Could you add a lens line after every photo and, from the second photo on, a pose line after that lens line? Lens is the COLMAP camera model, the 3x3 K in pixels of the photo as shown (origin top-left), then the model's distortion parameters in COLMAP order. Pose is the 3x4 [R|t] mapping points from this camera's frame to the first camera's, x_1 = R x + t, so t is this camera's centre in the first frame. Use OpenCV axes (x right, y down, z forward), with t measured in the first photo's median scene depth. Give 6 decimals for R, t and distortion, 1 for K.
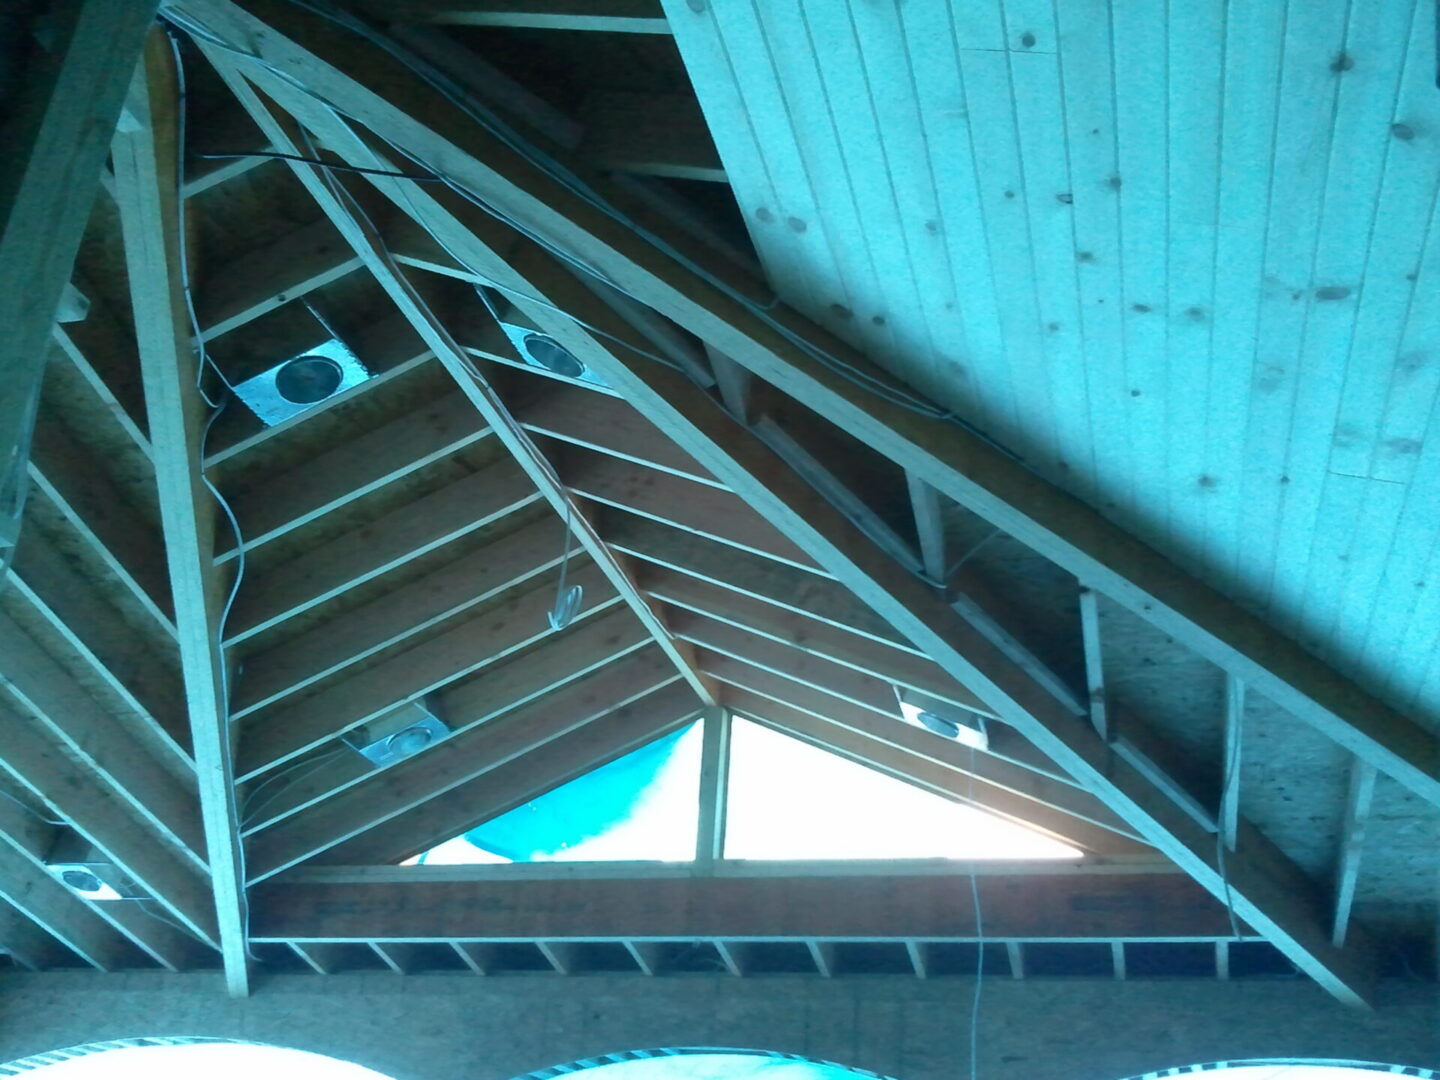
lens RADIAL K [[1457.2, 0, 720.0], [0, 1457.2, 540.0], [0, 0, 1]] dist [0.000009, -0.013607]
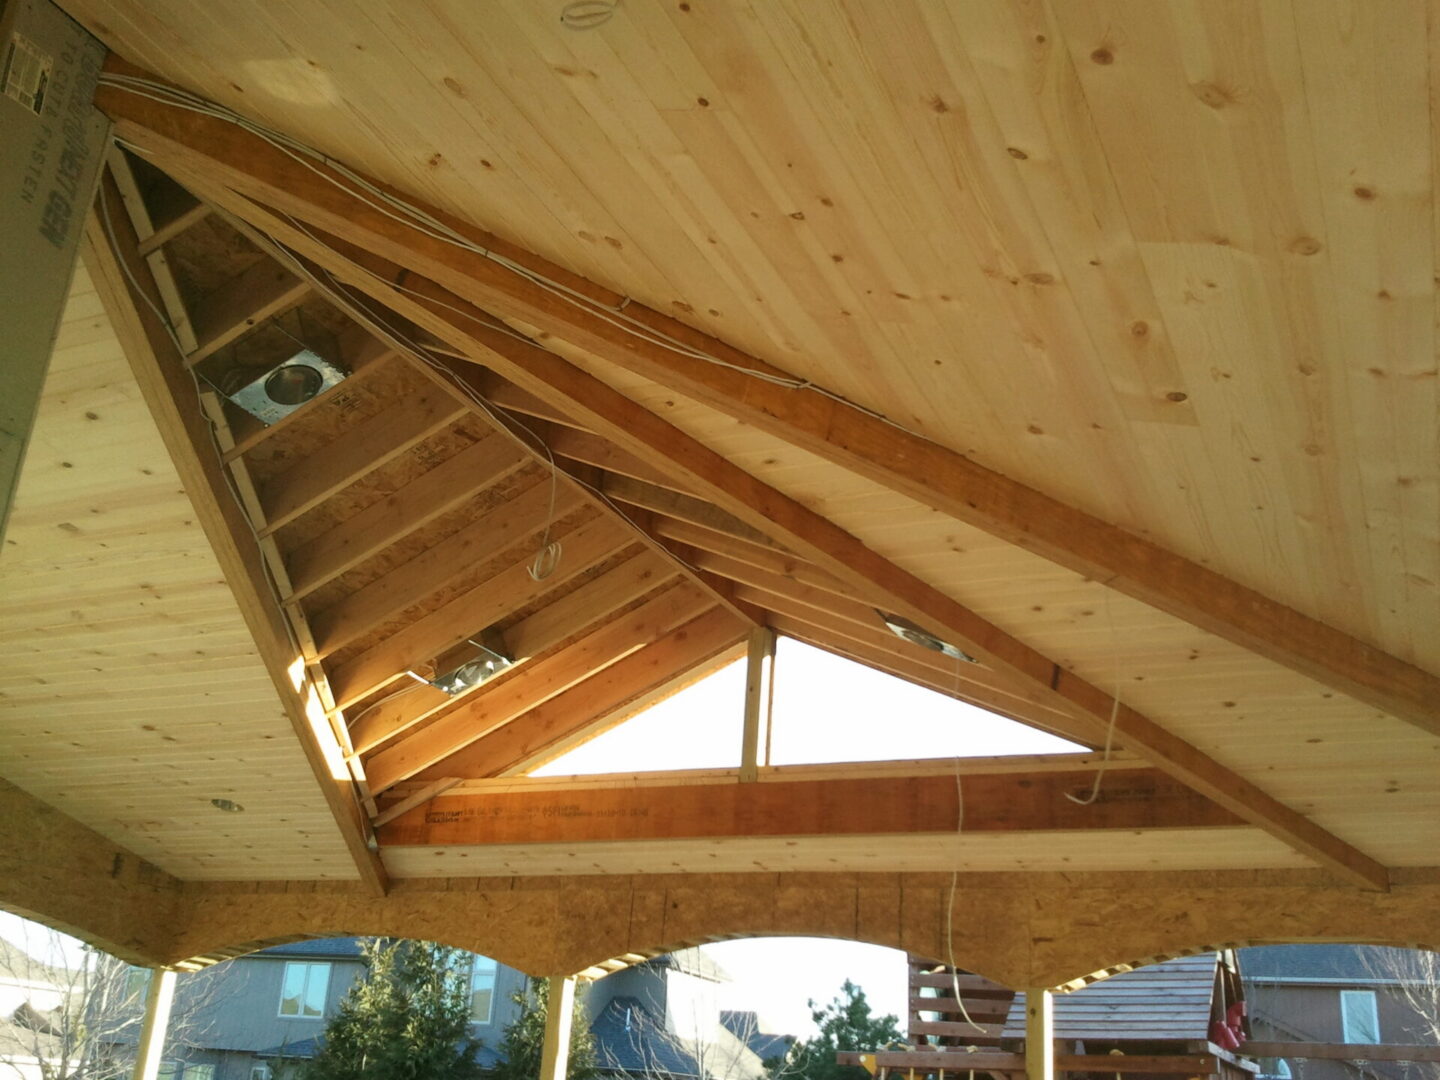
lens RADIAL K [[1421.1, 0, 725.4], [0, 1421.1, 554.6], [0, 0, 1]] dist [0.142482, -0.376117]
pose [[0.987933, -0.051169, -0.146182, 0.142207], [0.061926, 0.995622, 0.070008, -0.019932], [0.141960, -0.078216, 0.986777, -0.070109]]
